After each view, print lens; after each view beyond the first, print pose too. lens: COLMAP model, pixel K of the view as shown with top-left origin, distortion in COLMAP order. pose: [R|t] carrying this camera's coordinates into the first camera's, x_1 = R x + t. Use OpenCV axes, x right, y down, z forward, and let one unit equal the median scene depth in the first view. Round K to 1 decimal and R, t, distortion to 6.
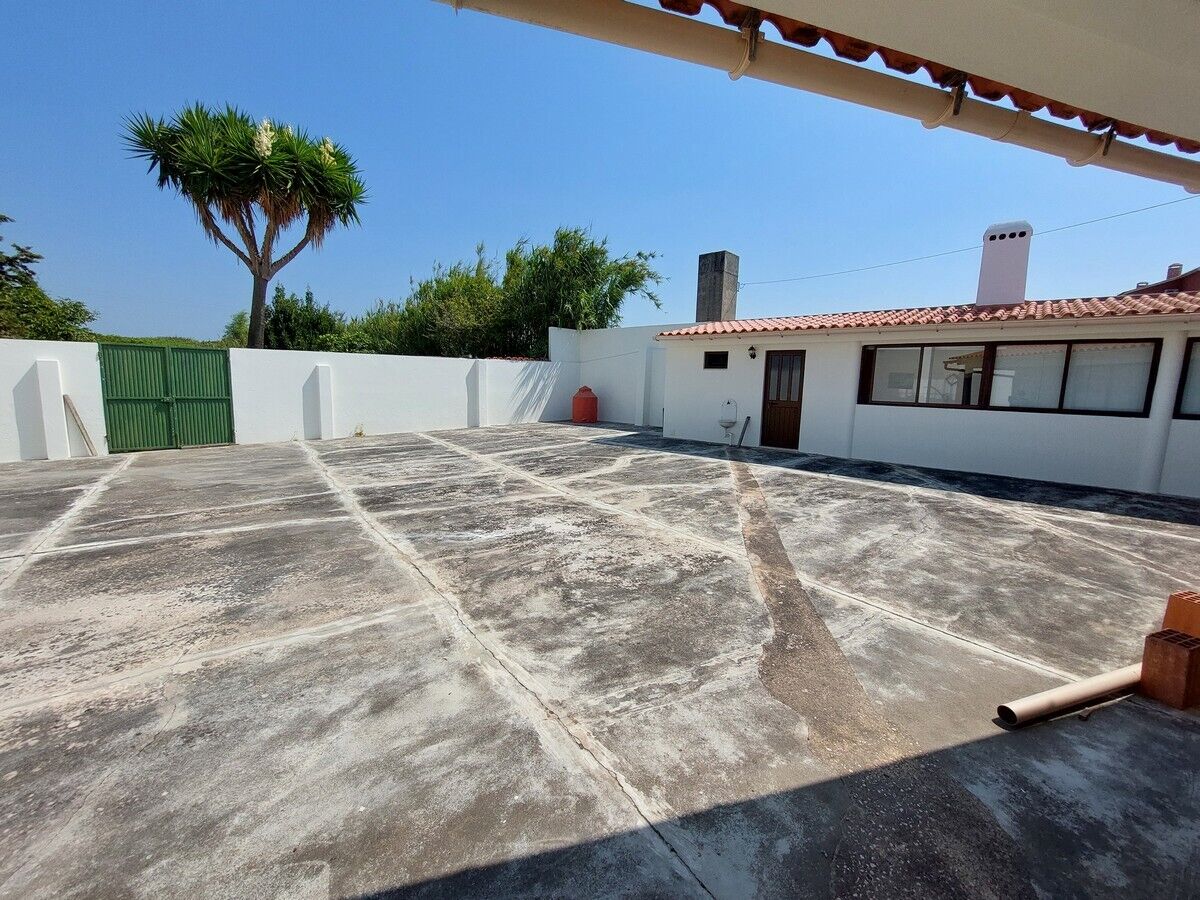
lens RADIAL K [[484.2, 0, 605.5], [0, 484.2, 448.4], [0, 0, 1]] dist [-0.024229, 0.002982]
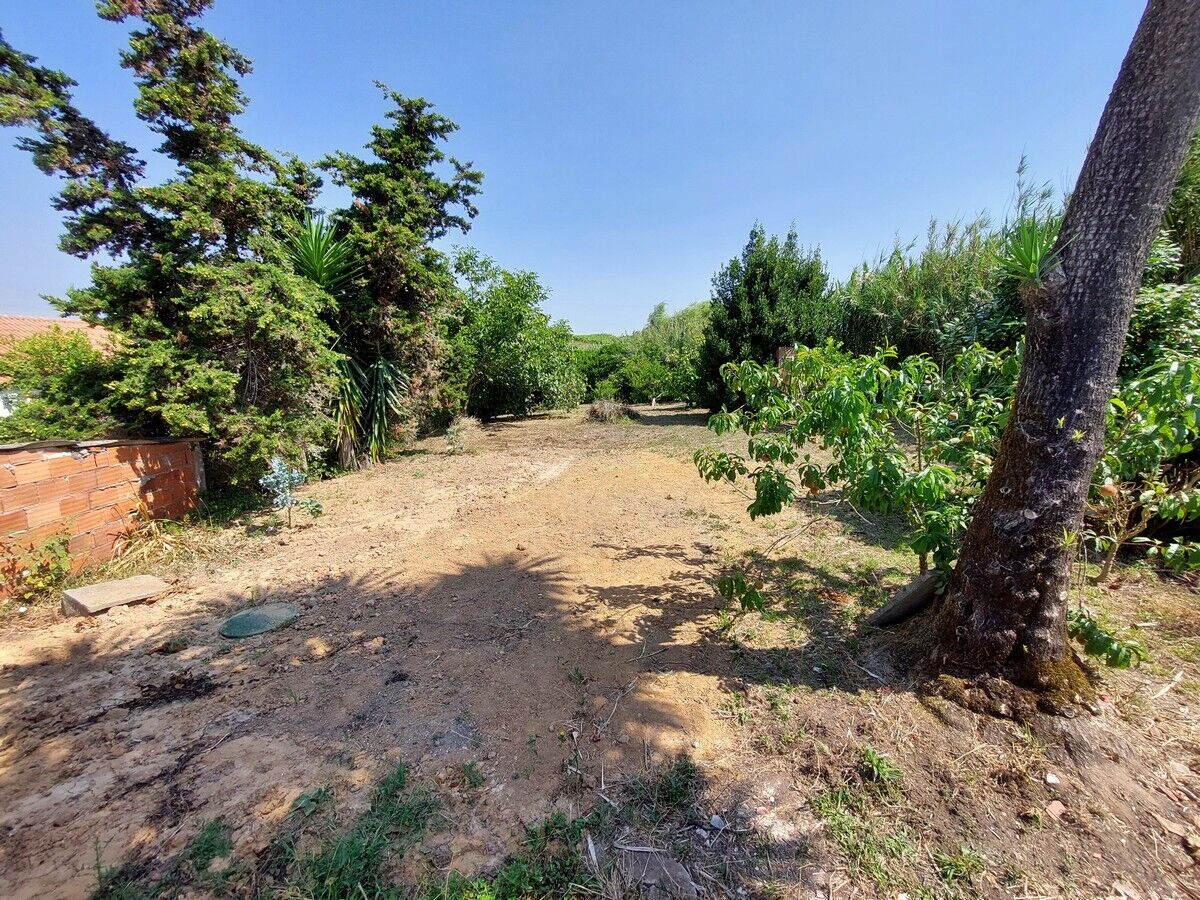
lens RADIAL K [[484.2, 0, 604.7], [0, 484.2, 446.8], [0, 0, 1]] dist [-0.024229, 0.002982]
pose [[0.754787, 0.095488, -0.648983, -0.494768], [-0.080553, 0.995353, 0.052765, -0.080546], [0.651005, 0.012451, 0.758971, 0.486290]]
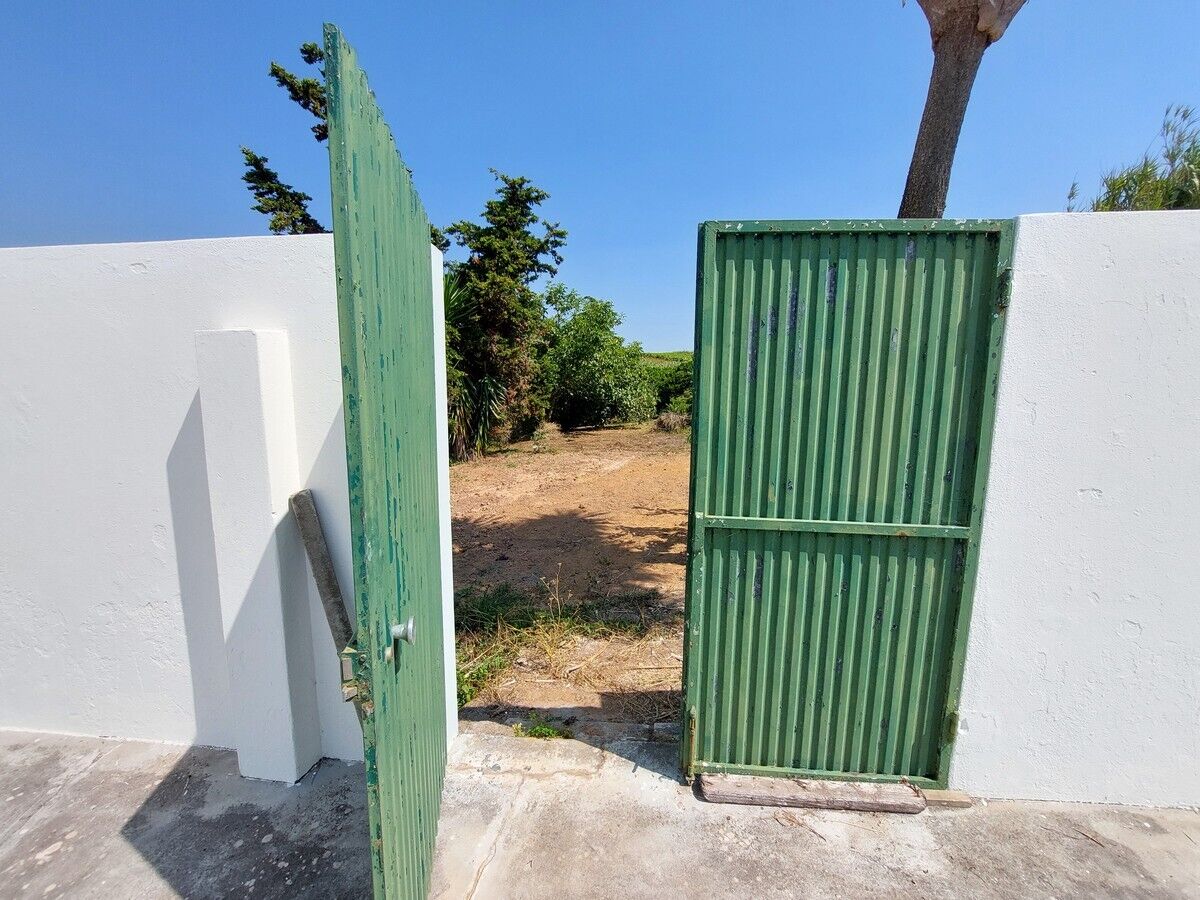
lens RADIAL K [[484.2, 0, 598.4], [0, 484.2, 449.7], [0, 0, 1]] dist [-0.024229, 0.002982]
pose [[0.622880, 0.092715, -0.776804, -0.393527], [-0.098515, 0.994344, 0.039686, -0.067354], [0.776090, 0.051807, 0.628491, 0.425481]]
